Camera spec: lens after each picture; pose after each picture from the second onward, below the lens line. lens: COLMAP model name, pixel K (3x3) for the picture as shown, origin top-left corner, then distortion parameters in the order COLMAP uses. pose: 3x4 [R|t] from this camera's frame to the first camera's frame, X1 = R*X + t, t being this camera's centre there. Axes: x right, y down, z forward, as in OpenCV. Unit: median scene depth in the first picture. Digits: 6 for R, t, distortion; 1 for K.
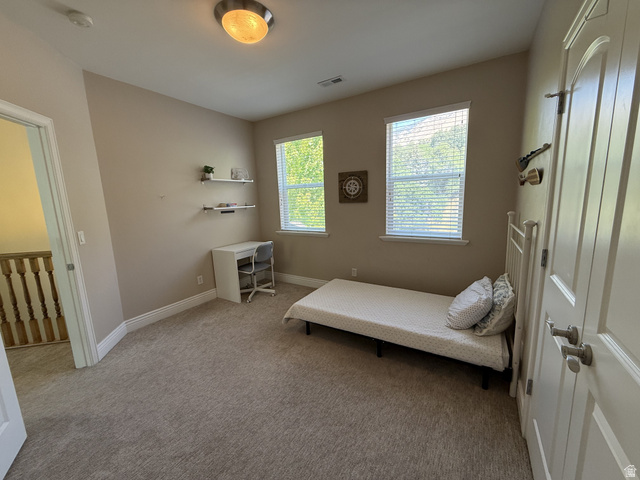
lens RADIAL K [[255.8, 0, 321.1], [0, 255.8, 238.6], [0, 0, 1]] dist [0.004783, 0.000584]
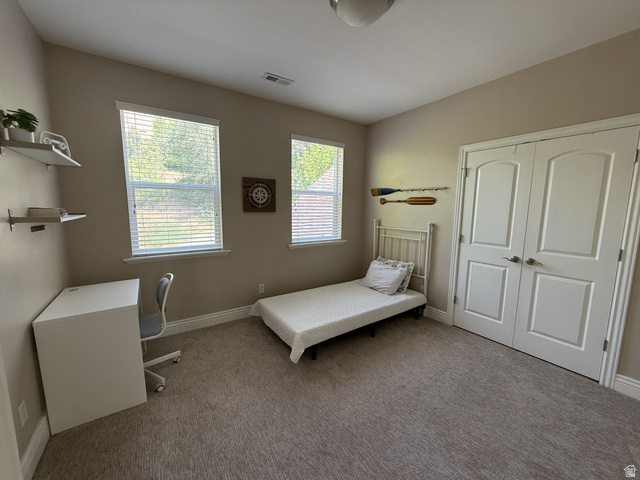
lens RADIAL K [[255.8, 0, 322.9], [0, 255.8, 238.0], [0, 0, 1]] dist [0.004783, 0.000584]
pose [[0.410552, -0.081335, 0.908202, -0.634924], [0.115579, 0.992622, 0.036648, -0.057652], [-0.904482, 0.089923, 0.416924, 0.435674]]
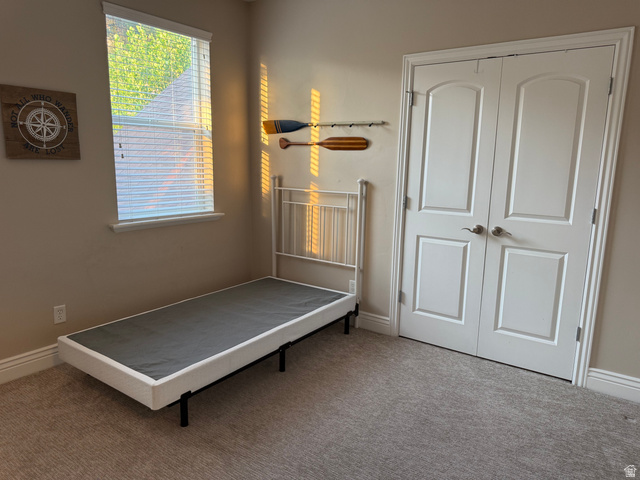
lens RADIAL K [[456.5, 0, 321.2], [0, 456.5, 243.4], [0, 0, 1]] dist [0.037346, -0.031359]
pose [[0.073706, -0.153902, 0.985333, -0.670081], [0.131557, 0.980887, 0.143366, -0.050525], [-0.988565, 0.119060, 0.092544, 0.479700]]
